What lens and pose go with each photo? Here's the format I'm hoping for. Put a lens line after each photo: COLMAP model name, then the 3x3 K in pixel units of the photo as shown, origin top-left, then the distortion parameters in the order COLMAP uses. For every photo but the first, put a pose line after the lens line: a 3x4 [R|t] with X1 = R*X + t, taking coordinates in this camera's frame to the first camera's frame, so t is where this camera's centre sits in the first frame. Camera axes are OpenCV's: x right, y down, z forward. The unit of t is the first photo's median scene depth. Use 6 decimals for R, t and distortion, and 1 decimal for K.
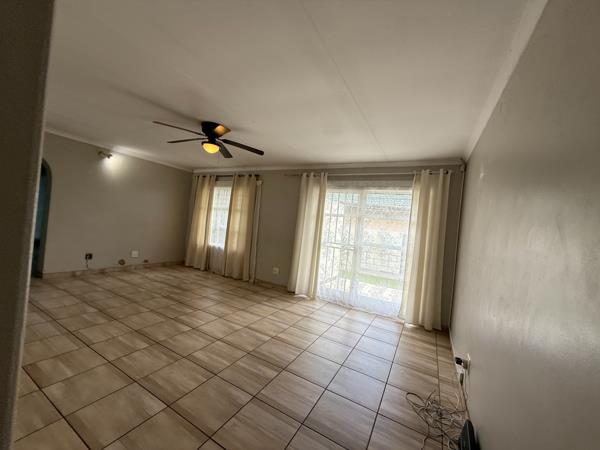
lens RADIAL K [[238.6, 0, 298.1], [0, 238.6, 223.2], [0, 0, 1]] dist [-0.002132, -0.000002]
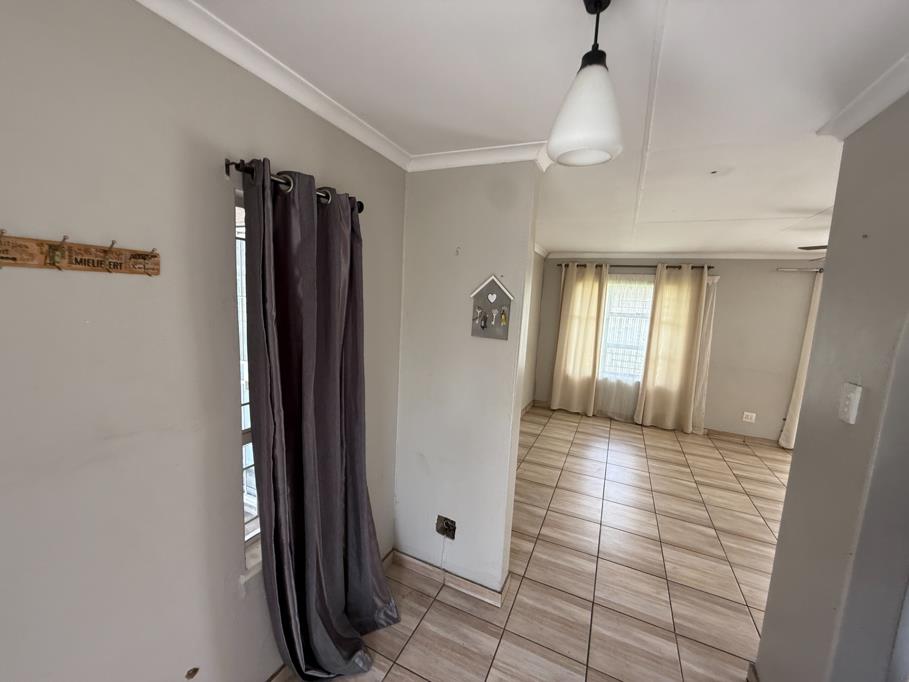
lens RADIAL K [[361.4, 0, 451.6], [0, 361.4, 338.3], [0, 0, 1]] dist [-0.002132, -0.000002]
pose [[0.996798, -0.043930, 0.066806, -0.882031], [0.035024, 0.991014, 0.129091, -0.156769], [-0.071876, -0.126338, 0.989380, 0.098262]]
